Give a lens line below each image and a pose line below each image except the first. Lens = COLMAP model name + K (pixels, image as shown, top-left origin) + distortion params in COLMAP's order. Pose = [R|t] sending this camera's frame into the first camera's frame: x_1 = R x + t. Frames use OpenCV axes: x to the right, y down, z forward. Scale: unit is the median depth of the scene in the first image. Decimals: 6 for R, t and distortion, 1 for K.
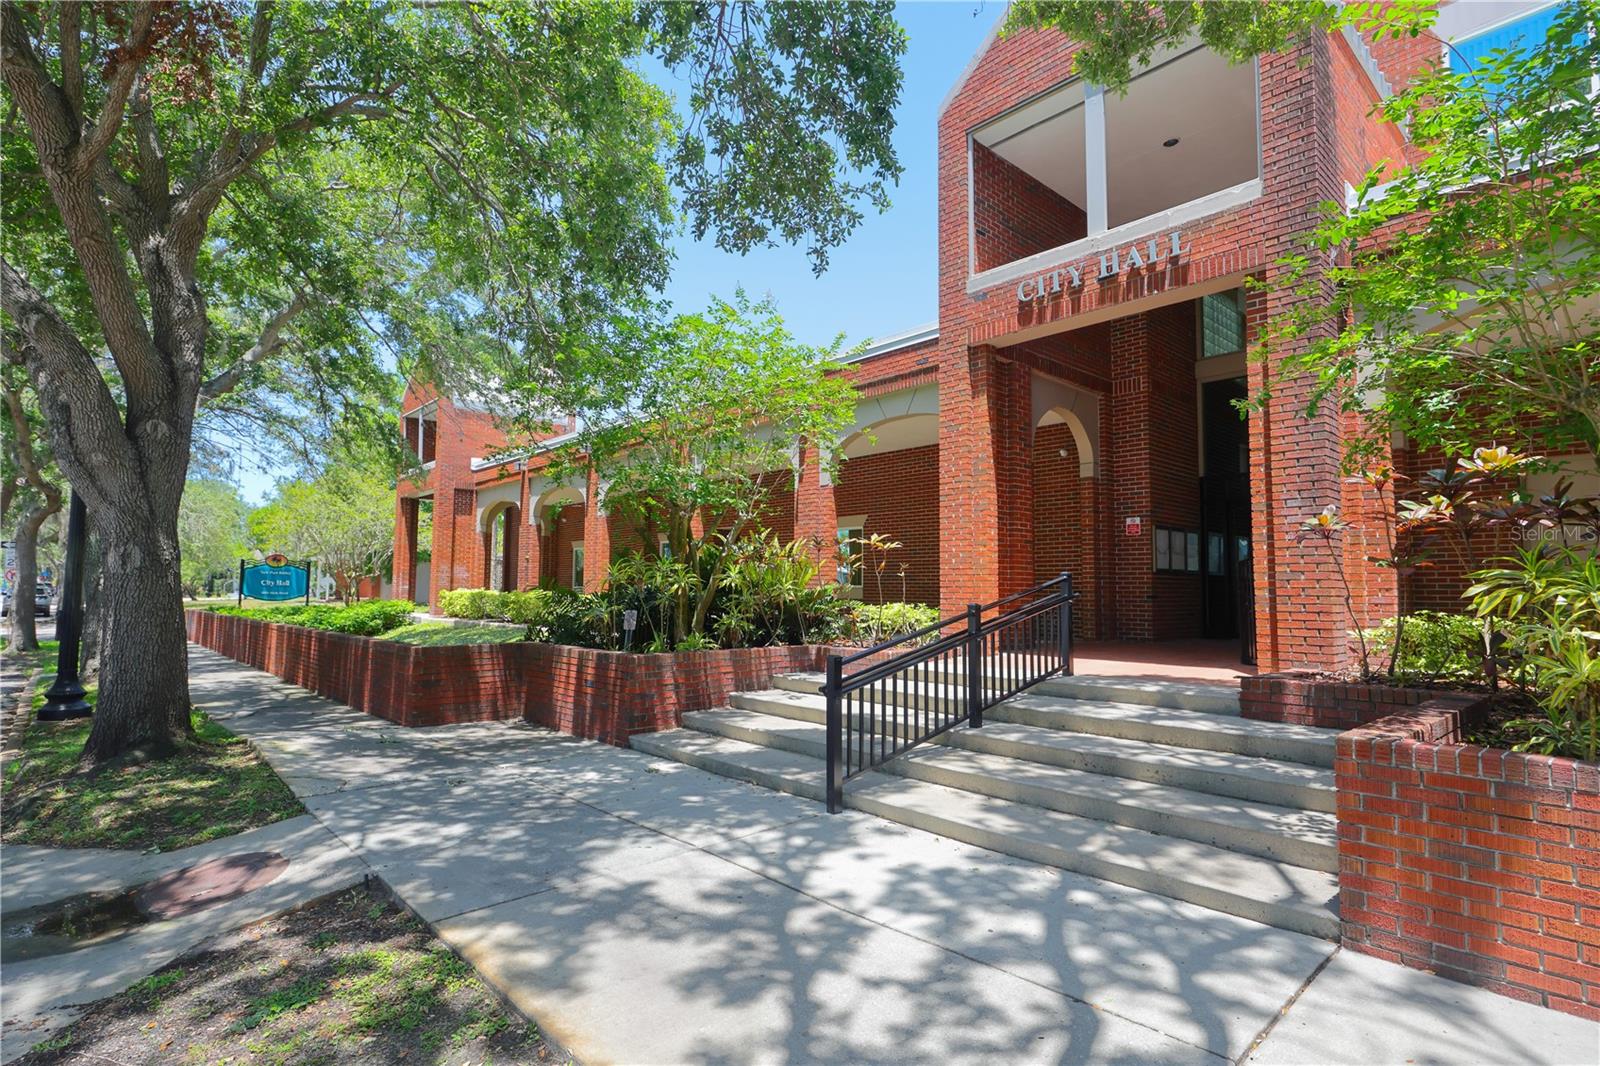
lens RADIAL K [[810.5, 0, 800.0], [0, 810.5, 532.6], [0, 0, 1]] dist [-0.000209, -0.000040]
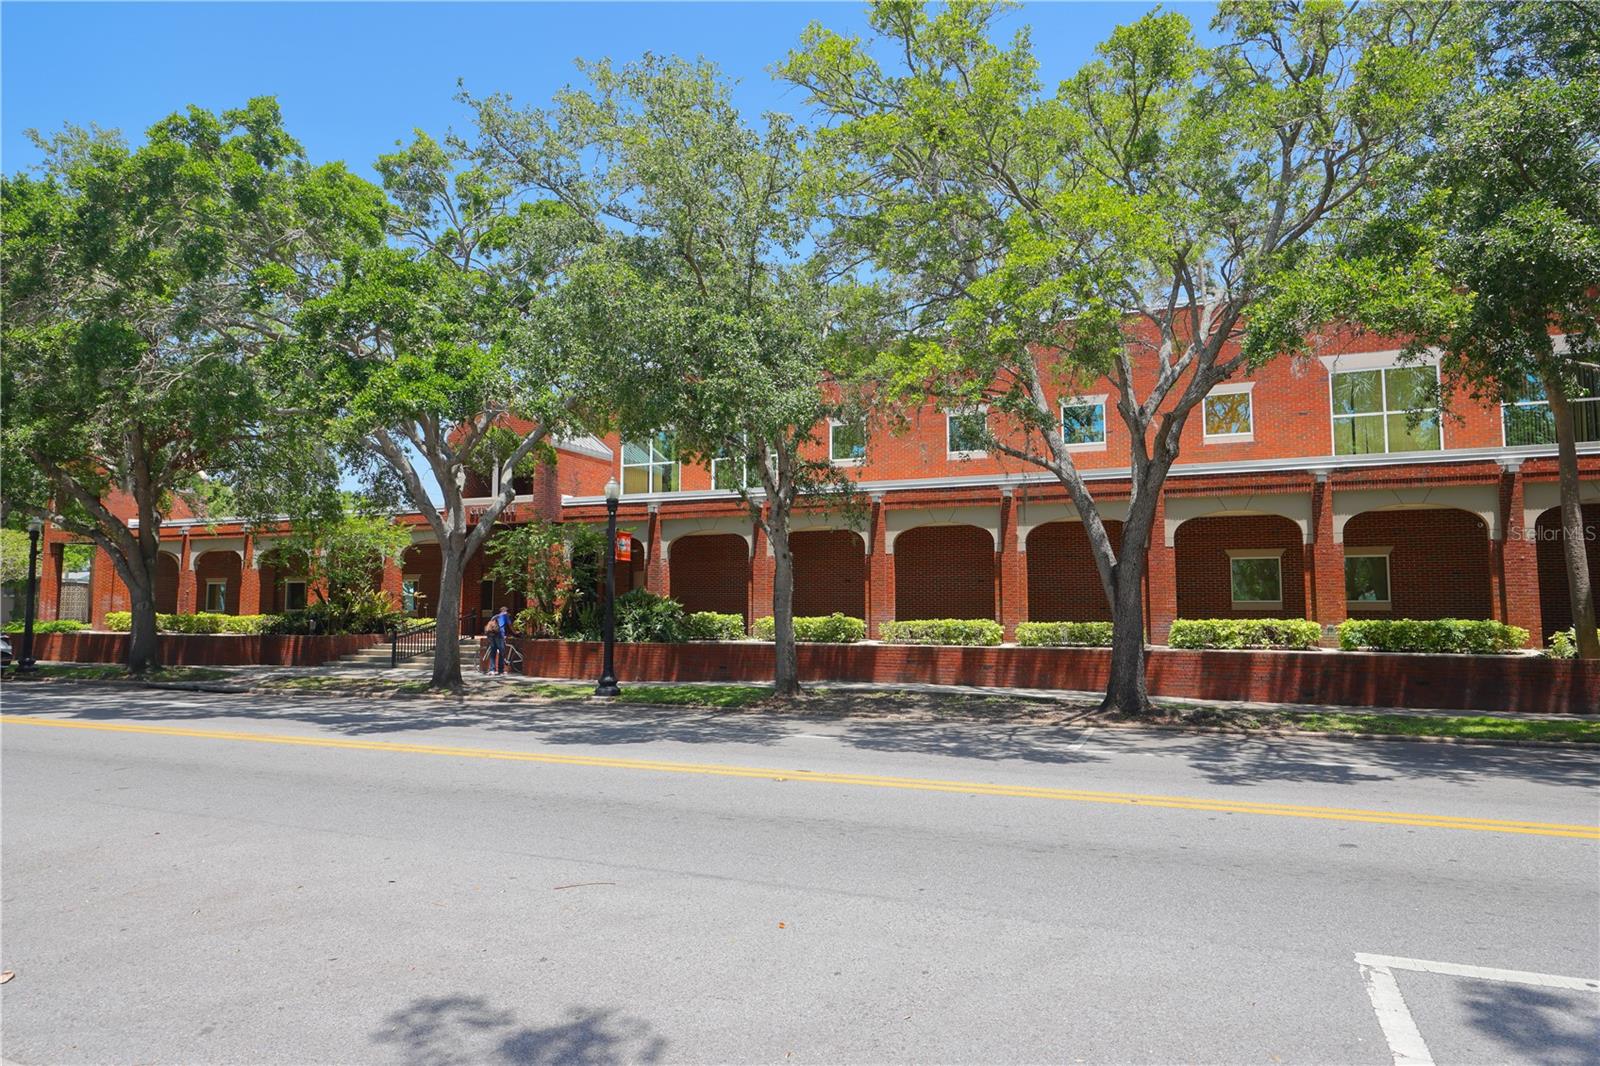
lens RADIAL K [[954.8, 0, 803.6], [0, 954.8, 535.1], [0, 0, 1]] dist [0.003727, 0.000552]
pose [[0.914470, 0.026125, 0.403810, -0.014552], [-0.024883, 0.999656, -0.008324, -0.195187], [-0.403888, -0.002436, 0.914805, -2.439843]]
